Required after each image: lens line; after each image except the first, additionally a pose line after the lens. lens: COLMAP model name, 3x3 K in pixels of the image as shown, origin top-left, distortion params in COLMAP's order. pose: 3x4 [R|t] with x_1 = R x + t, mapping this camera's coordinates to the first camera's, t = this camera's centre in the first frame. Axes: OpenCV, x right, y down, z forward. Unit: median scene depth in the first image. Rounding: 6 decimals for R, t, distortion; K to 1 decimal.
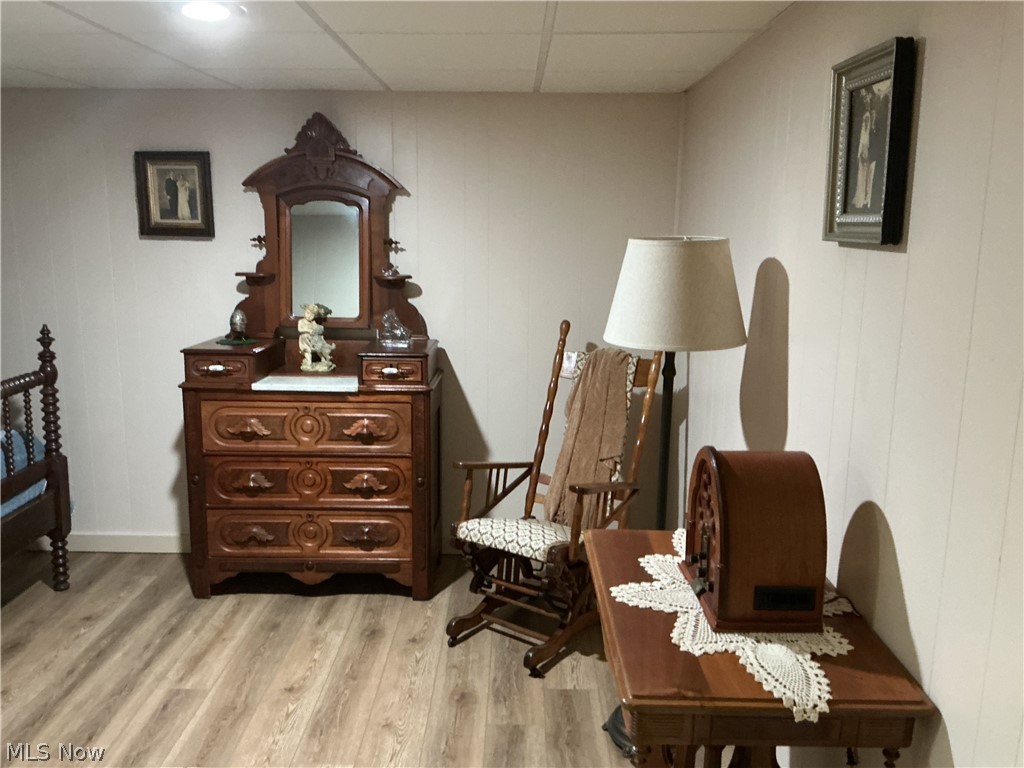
lens RADIAL K [[851.2, 0, 510.2], [0, 851.2, 381.9], [0, 0, 1]] dist [0.087518, -0.165967]
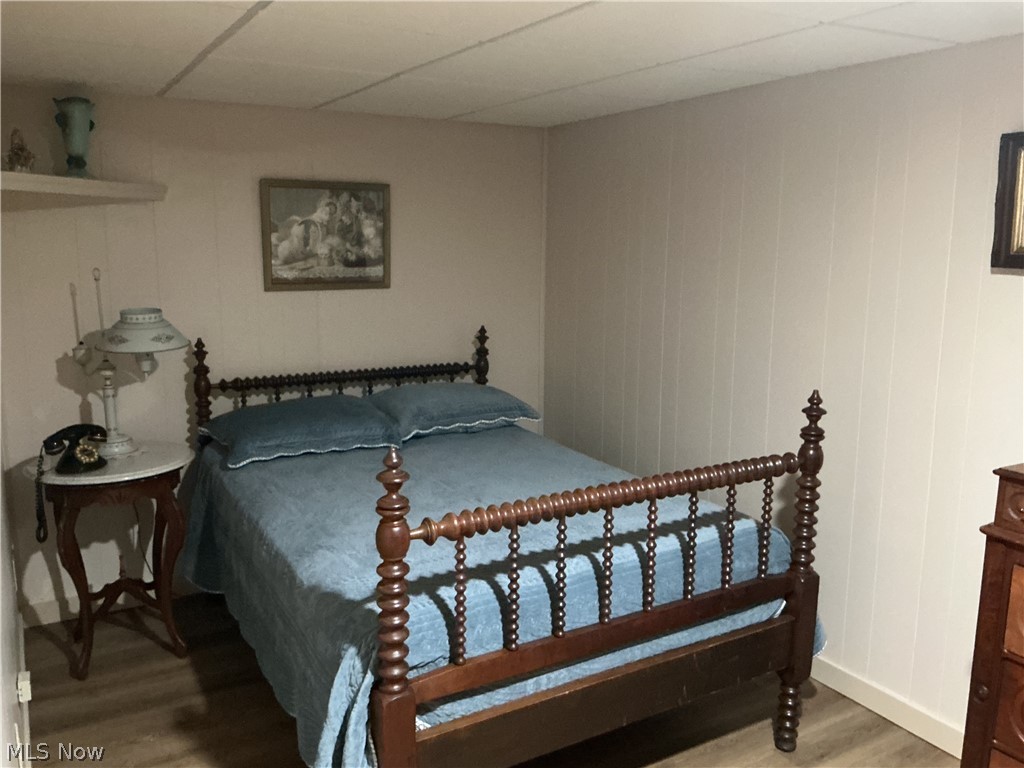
lens RADIAL K [[851.2, 0, 511.2], [0, 851.2, 380.0], [0, 0, 1]] dist [0.087518, -0.165967]
pose [[0.514477, 0.135618, -0.846712, -0.070181], [-0.156867, 0.985637, 0.062555, -0.079693], [0.843034, 0.100638, 0.528361, 0.409795]]
